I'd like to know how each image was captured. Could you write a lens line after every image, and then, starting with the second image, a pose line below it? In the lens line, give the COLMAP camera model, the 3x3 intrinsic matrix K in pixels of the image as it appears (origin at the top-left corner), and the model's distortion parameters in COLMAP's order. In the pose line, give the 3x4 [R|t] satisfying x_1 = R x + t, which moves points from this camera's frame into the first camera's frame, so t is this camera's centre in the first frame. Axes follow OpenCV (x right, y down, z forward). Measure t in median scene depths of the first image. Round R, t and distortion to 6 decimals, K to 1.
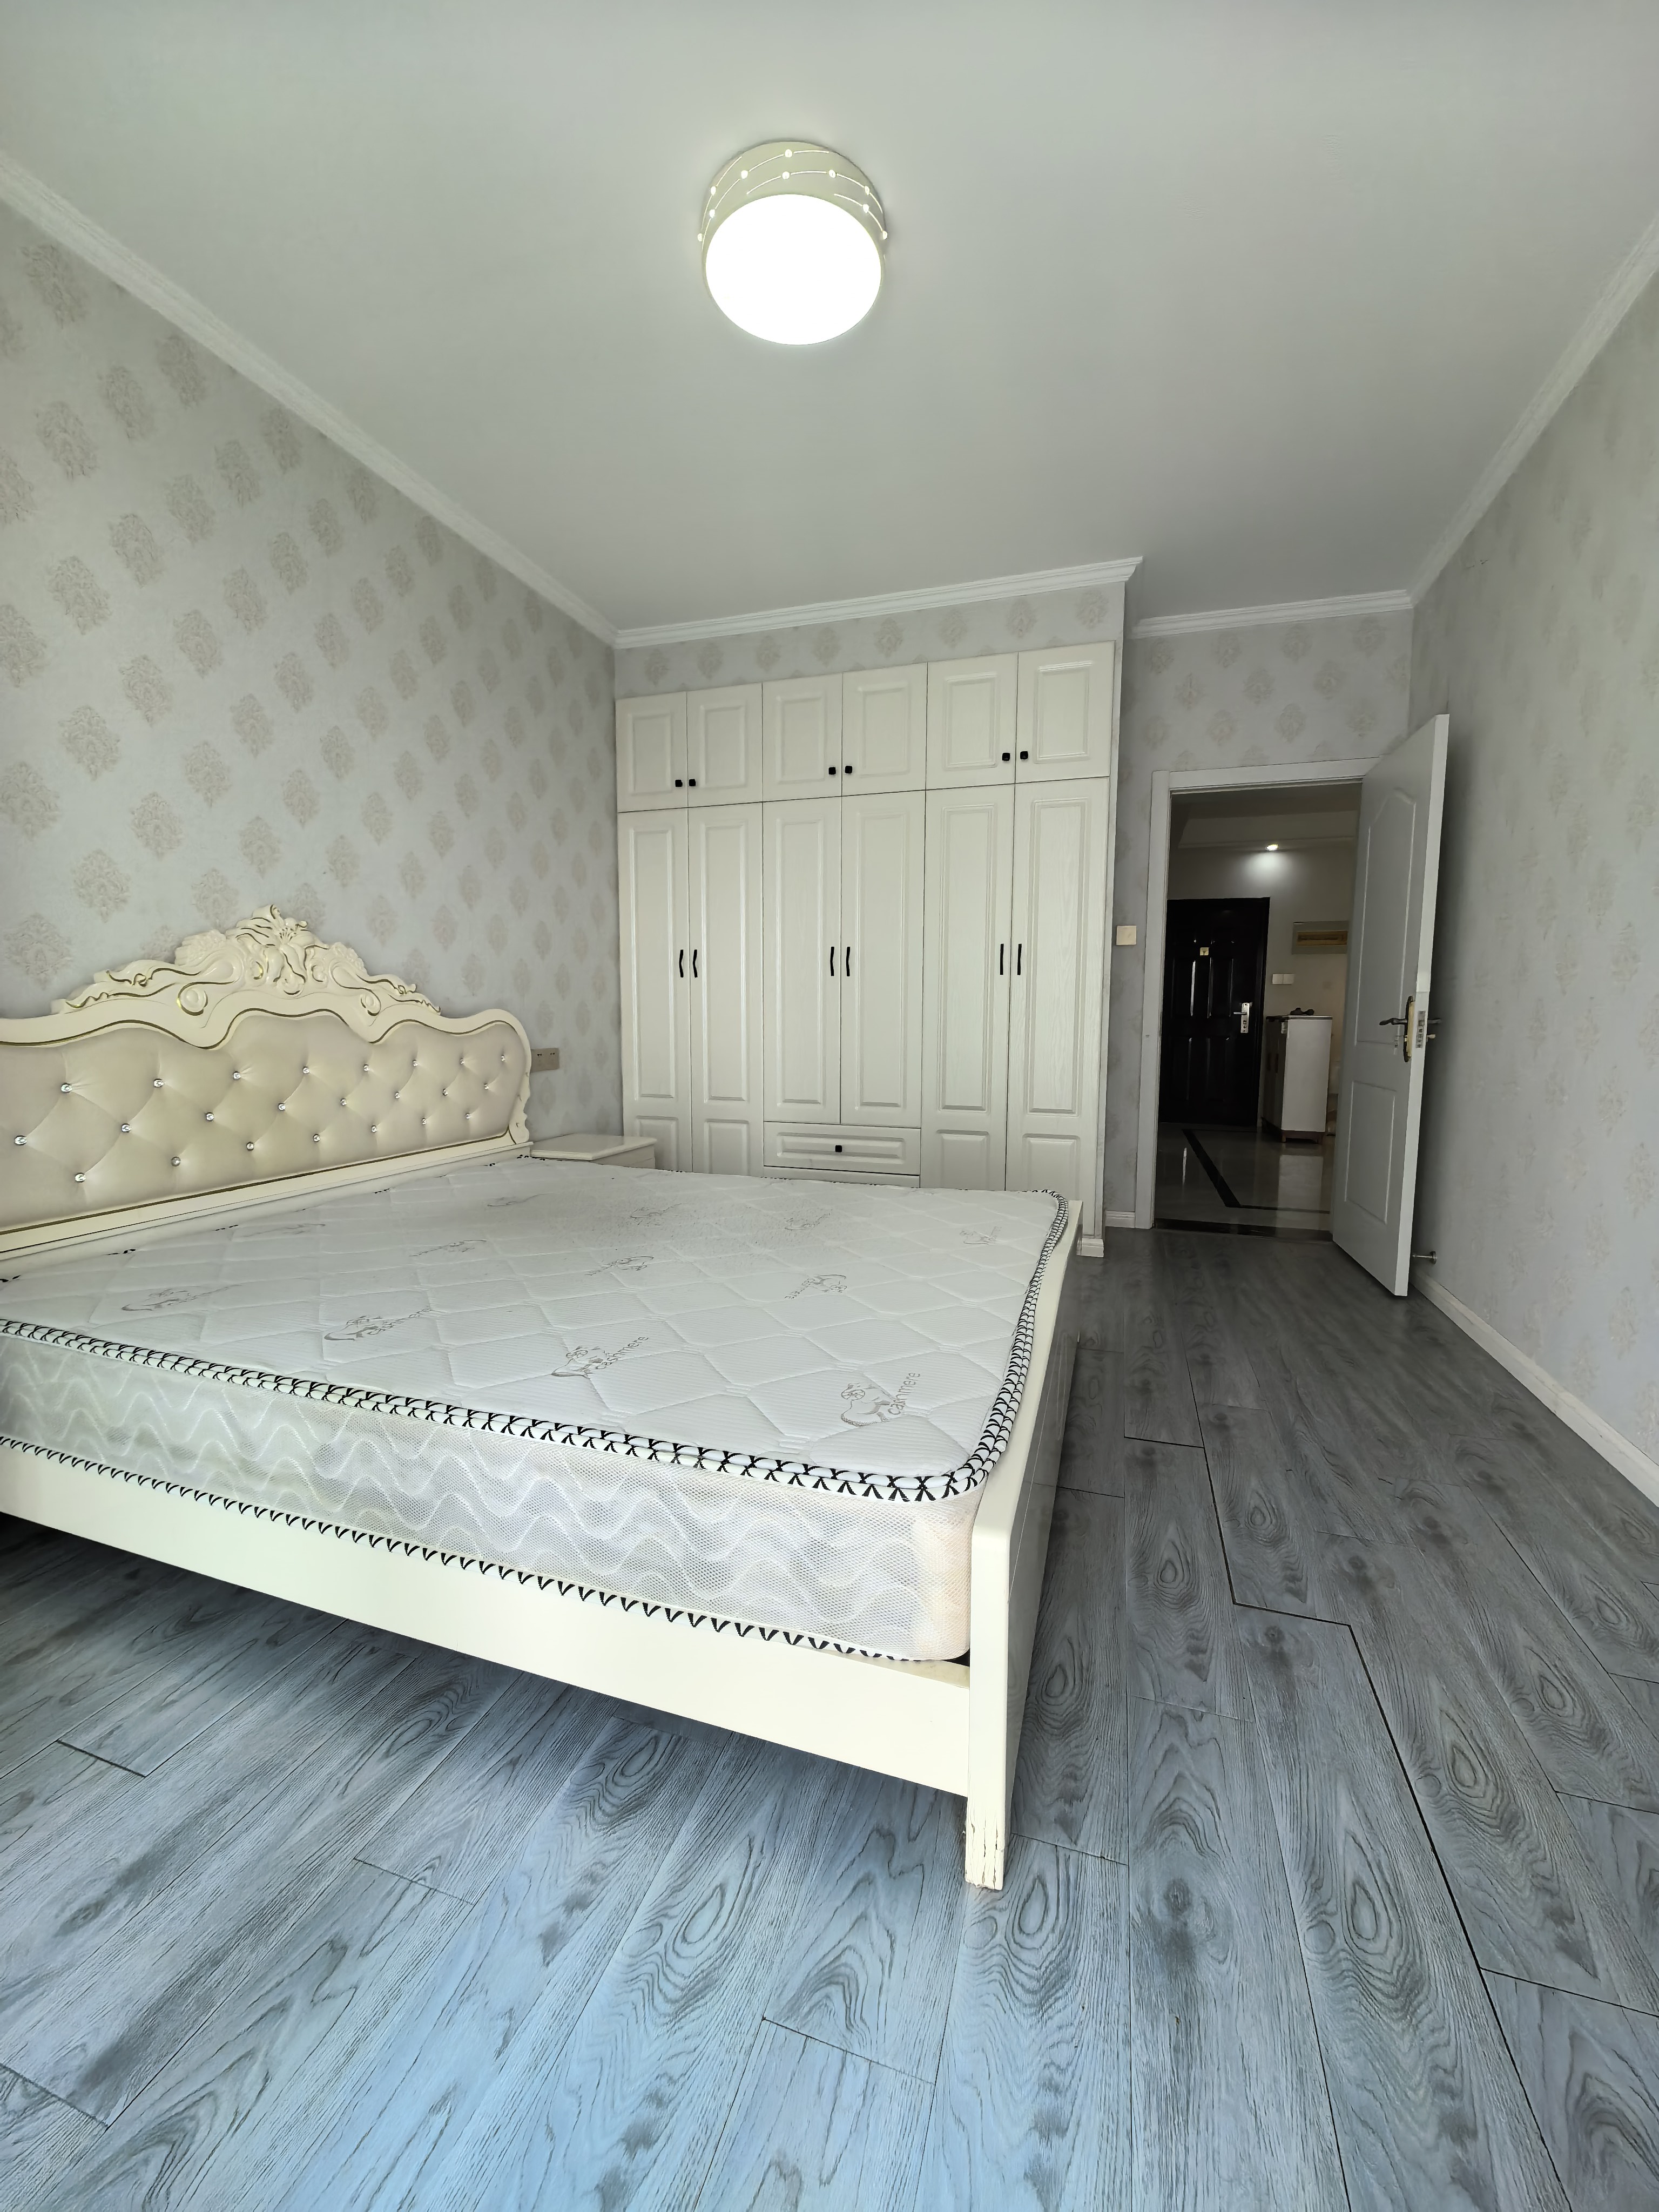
lens RADIAL K [[878.5, 0, 847.5], [0, 878.5, 1100.3], [0, 0, 1]] dist [-0.000673, 0.000491]
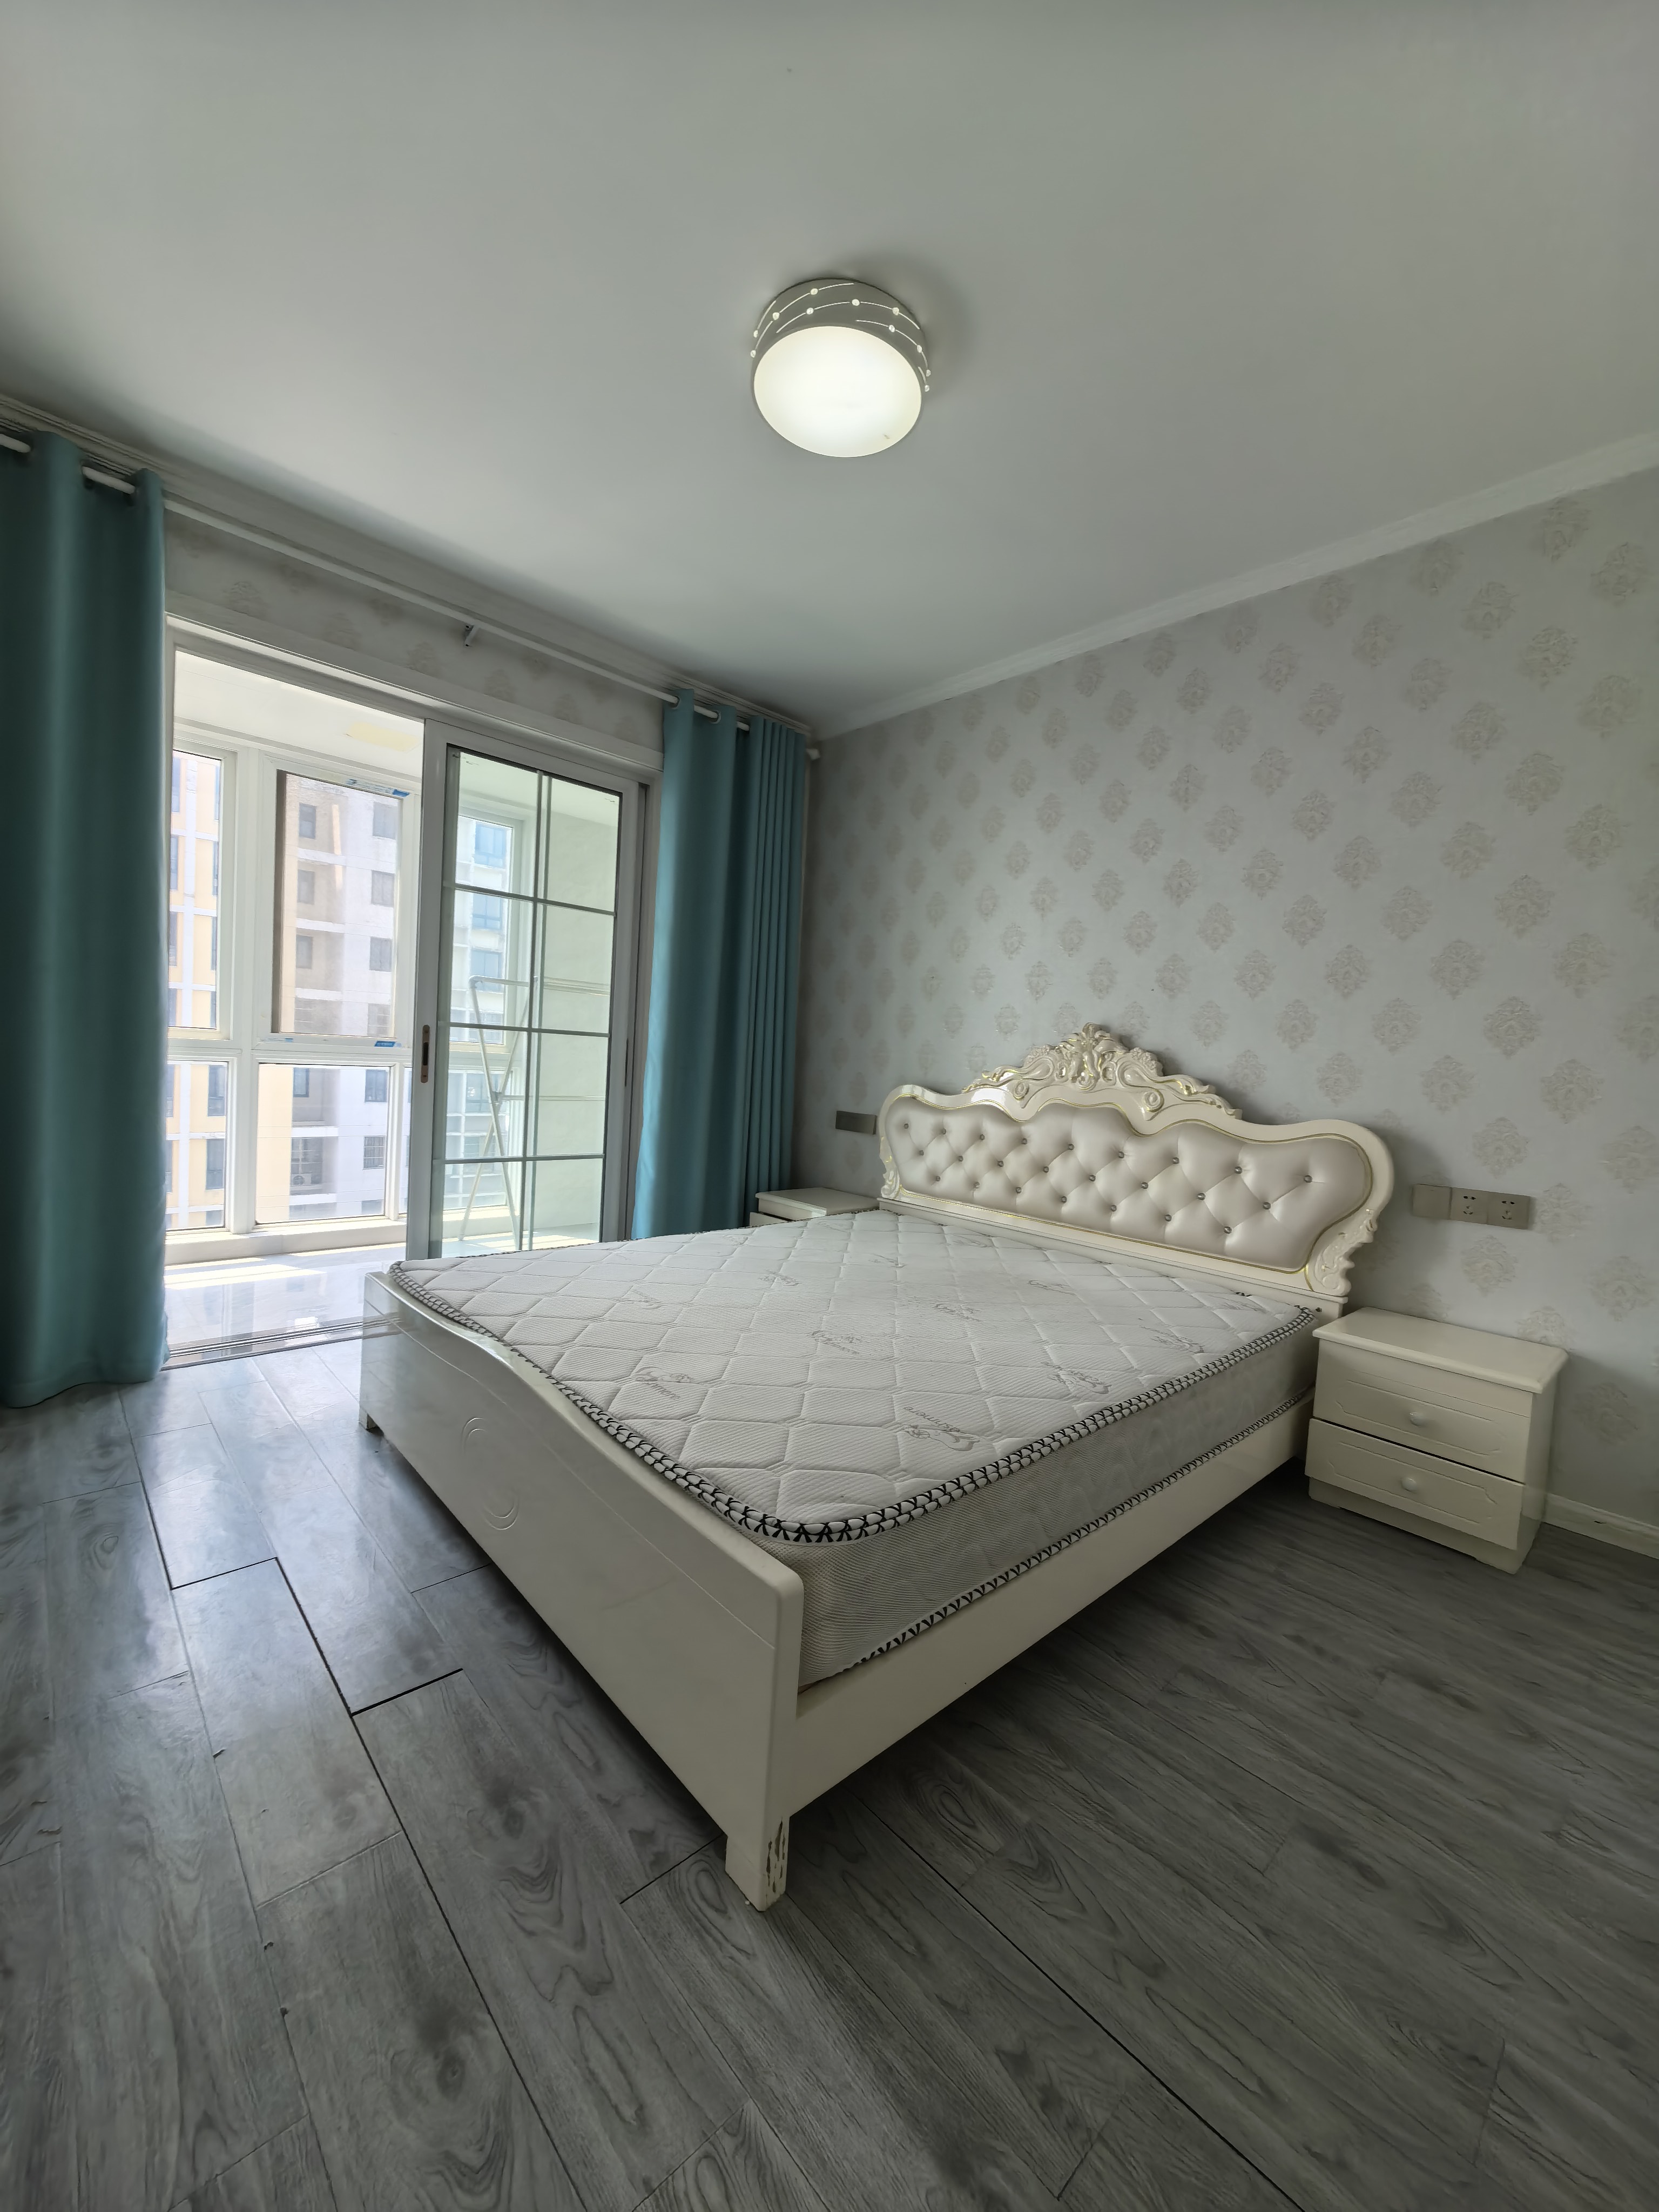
lens RADIAL K [[878.5, 0, 849.3], [0, 878.5, 1103.6], [0, 0, 1]] dist [-0.000673, 0.000491]
pose [[-0.495803, 0.022198, -0.868152, 0.602601], [-0.139651, 0.984625, 0.104931, -0.164845], [0.857133, 0.173263, -0.485080, 1.179694]]
